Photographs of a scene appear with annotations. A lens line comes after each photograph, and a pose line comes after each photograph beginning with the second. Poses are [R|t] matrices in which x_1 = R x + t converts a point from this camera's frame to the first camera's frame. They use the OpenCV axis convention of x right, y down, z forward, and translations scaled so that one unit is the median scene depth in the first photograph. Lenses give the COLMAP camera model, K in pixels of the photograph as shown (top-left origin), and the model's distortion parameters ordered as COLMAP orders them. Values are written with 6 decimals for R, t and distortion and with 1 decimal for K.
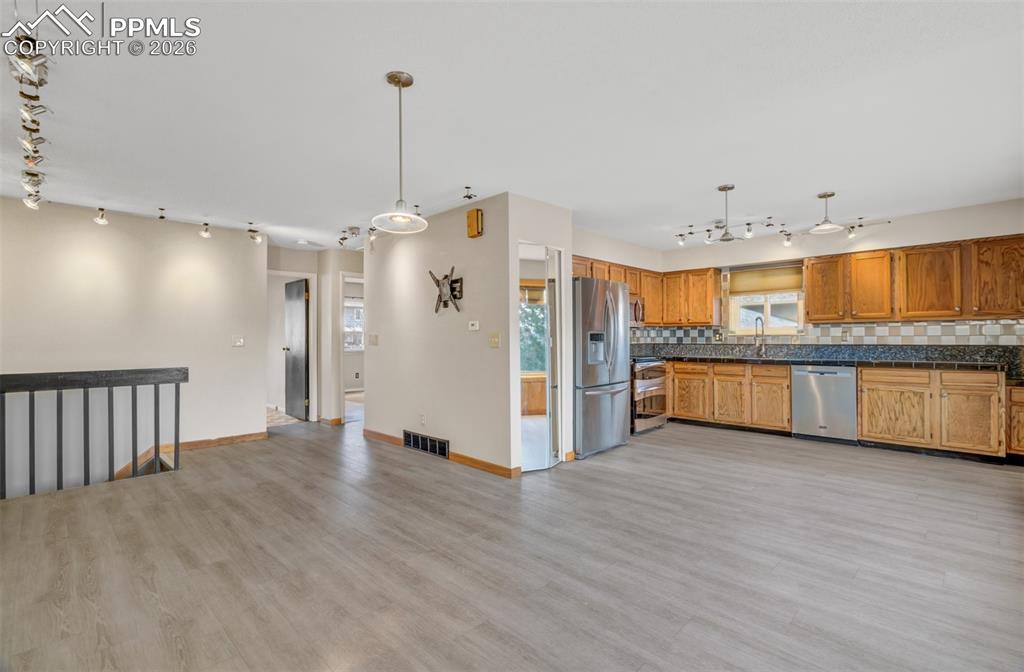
lens RADIAL K [[472.3, 0, 513.7], [0, 472.3, 335.7], [0, 0, 1]] dist [-0.005571, -0.001709]
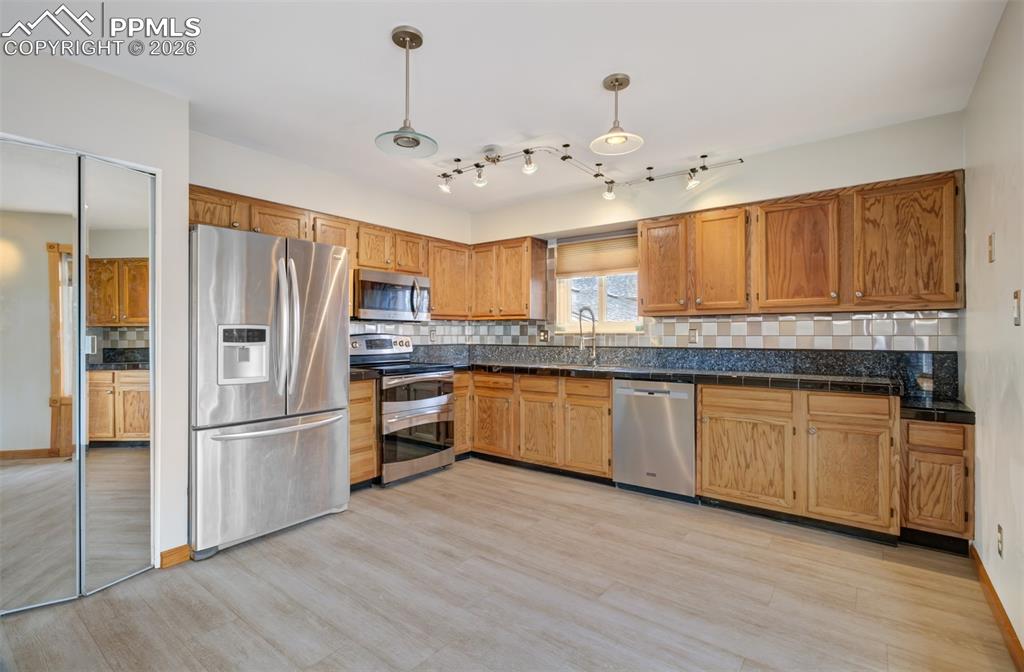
lens RADIAL K [[472.3, 0, 520.1], [0, 472.3, 332.8], [0, 0, 1]] dist [-0.005571, -0.001709]
pose [[0.990417, 0.006166, 0.137975, 0.442554], [-0.006013, 0.999981, -0.001525, -0.000937], [-0.137982, 0.000681, 0.990435, 0.431063]]
